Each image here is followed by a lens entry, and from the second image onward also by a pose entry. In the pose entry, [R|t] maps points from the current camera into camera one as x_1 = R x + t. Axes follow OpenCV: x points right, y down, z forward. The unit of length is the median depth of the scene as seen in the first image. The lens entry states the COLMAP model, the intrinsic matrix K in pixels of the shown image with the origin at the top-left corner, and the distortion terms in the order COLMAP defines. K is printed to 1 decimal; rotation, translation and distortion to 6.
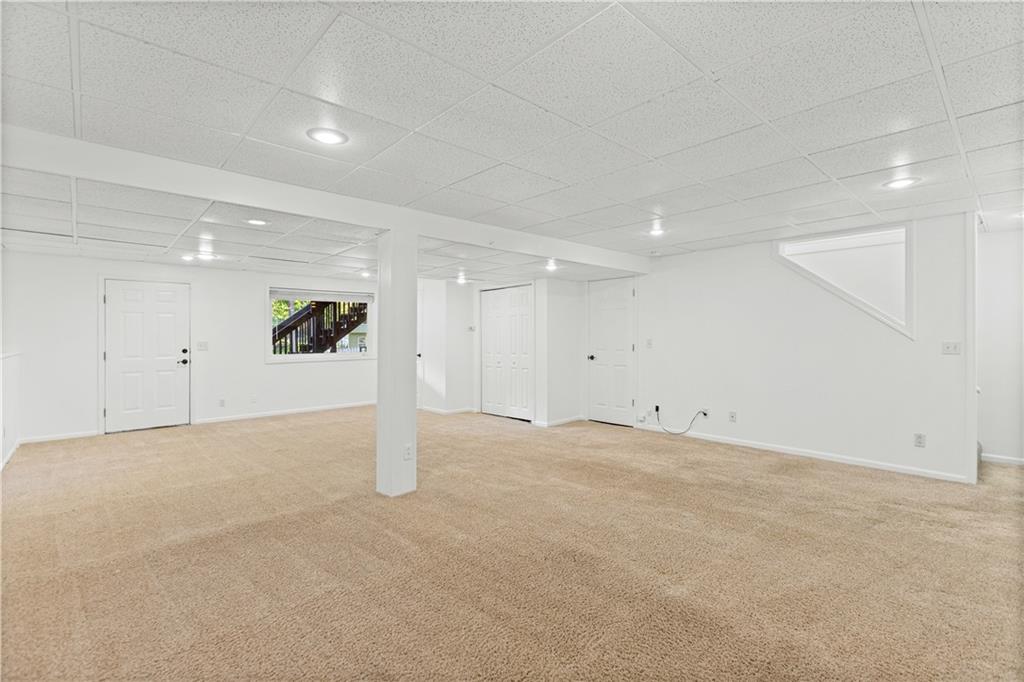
lens RADIAL K [[467.6, 0, 514.7], [0, 467.6, 340.2], [0, 0, 1]] dist [0.000032, 0.000575]
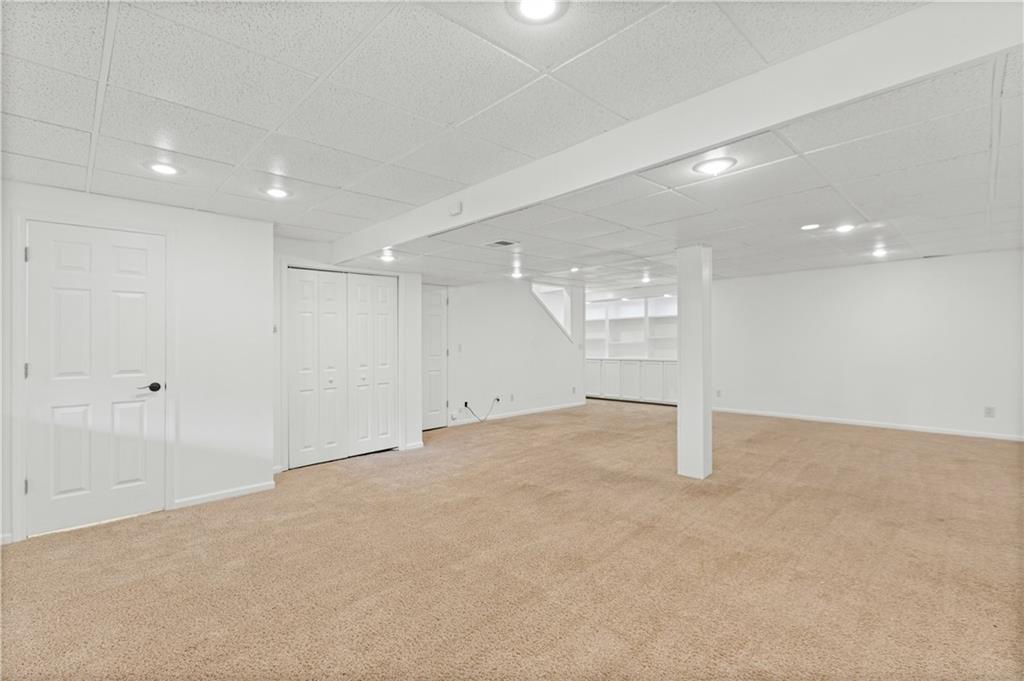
lens RADIAL K [[467.6, 0, 512.5], [0, 467.6, 343.2], [0, 0, 1]] dist [0.000032, 0.000575]
pose [[-0.034515, 0.000704, 0.999404, -0.749456], [0.017709, 0.999843, -0.000092, -0.002112], [-0.999247, 0.017695, -0.034522, 0.810619]]
